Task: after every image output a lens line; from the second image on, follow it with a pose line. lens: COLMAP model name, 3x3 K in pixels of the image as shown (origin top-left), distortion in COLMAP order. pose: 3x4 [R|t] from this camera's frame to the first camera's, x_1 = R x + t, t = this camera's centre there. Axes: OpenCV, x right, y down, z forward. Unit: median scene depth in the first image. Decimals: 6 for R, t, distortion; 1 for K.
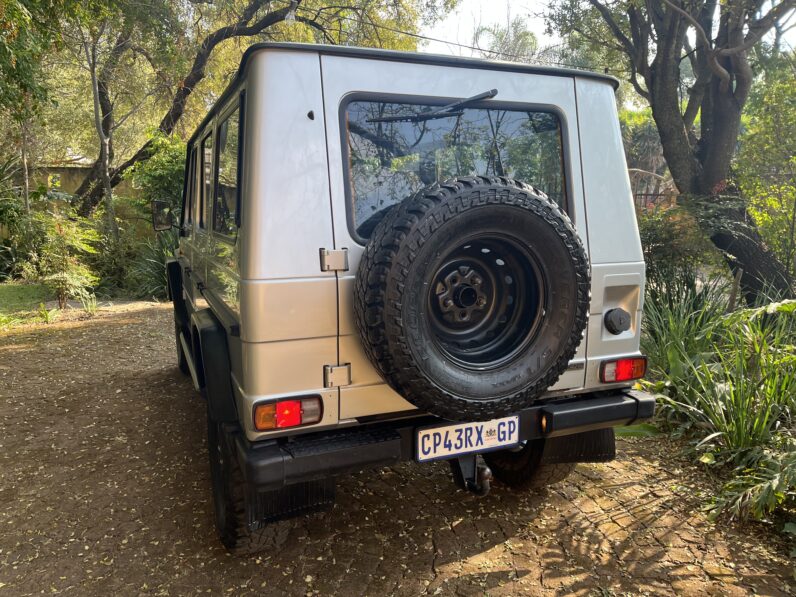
lens RADIAL K [[605.0, 0, 394.0], [0, 605.0, 301.6], [0, 0, 1]] dist [0.035296, -0.034308]
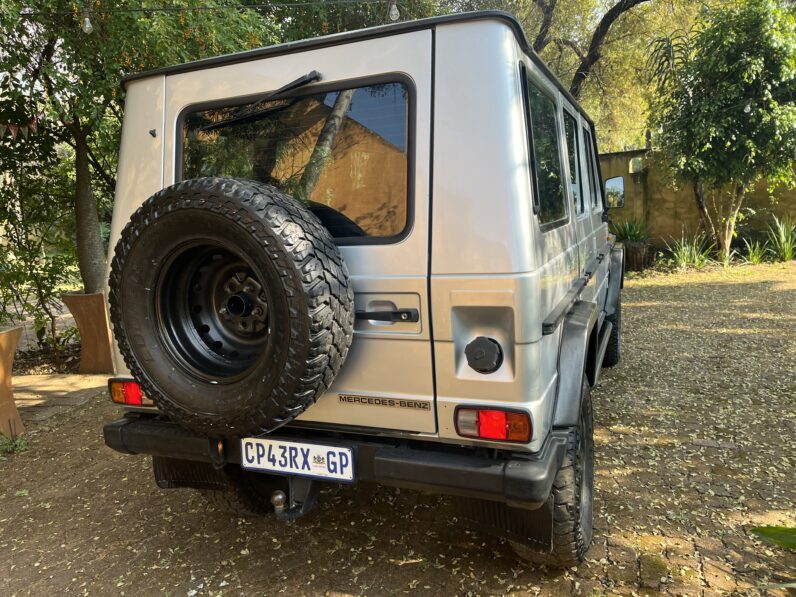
lens RADIAL K [[605.0, 0, 394.8], [0, 605.0, 295.8], [0, 0, 1]] dist [0.035296, -0.034308]
pose [[0.686180, 0.057088, -0.725188, 0.880815], [-0.044037, 0.998347, 0.036923, -0.062902], [0.726098, 0.006599, 0.687560, 0.472110]]
